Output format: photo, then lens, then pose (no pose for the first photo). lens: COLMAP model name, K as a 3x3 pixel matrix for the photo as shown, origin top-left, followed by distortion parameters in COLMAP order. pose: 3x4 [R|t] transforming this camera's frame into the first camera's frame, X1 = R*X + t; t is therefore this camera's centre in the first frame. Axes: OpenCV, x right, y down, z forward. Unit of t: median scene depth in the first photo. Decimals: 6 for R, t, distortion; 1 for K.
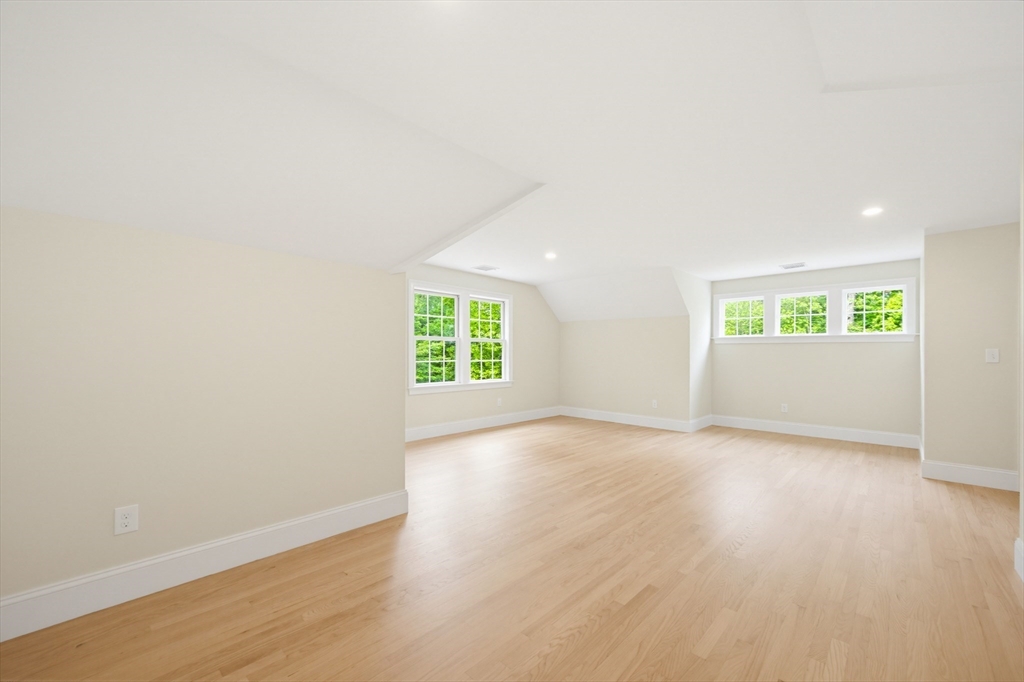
lens RADIAL K [[419.5, 0, 512.0], [0, 419.5, 341.0], [0, 0, 1]] dist [0.033397, 0.000004]
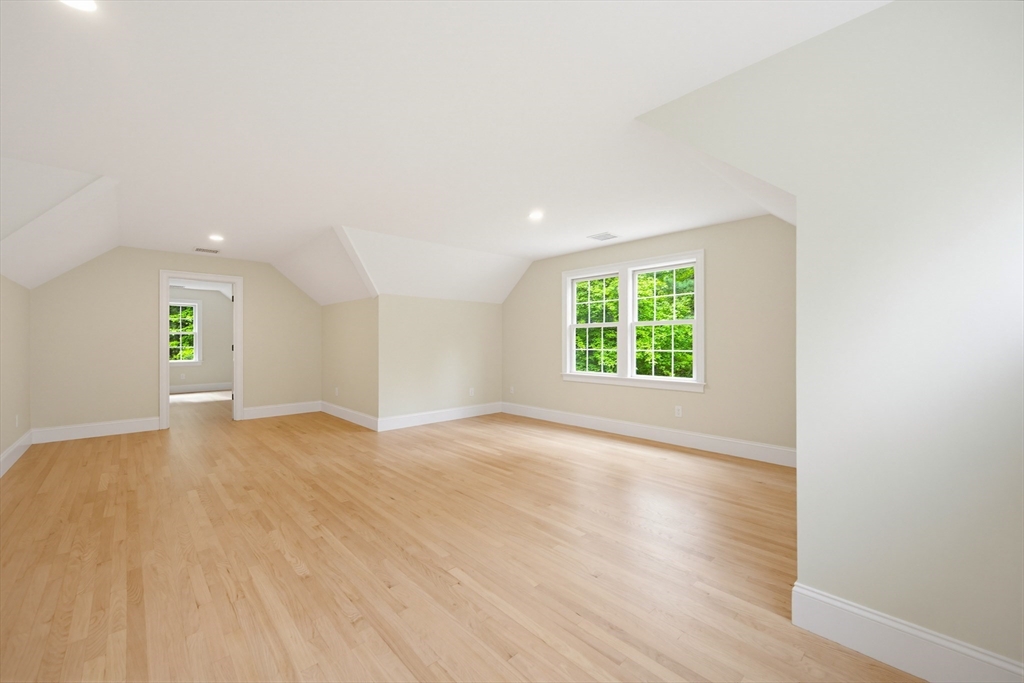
lens RADIAL K [[395.8, 0, 511.8], [0, 395.8, 331.7], [0, 0, 1]] dist [-0.000222, -0.000007]
pose [[-0.056698, -0.029709, -0.997949, 0.769091], [0.027420, 0.999134, -0.031302, 0.034420], [0.998015, -0.029139, -0.055835, 0.930702]]
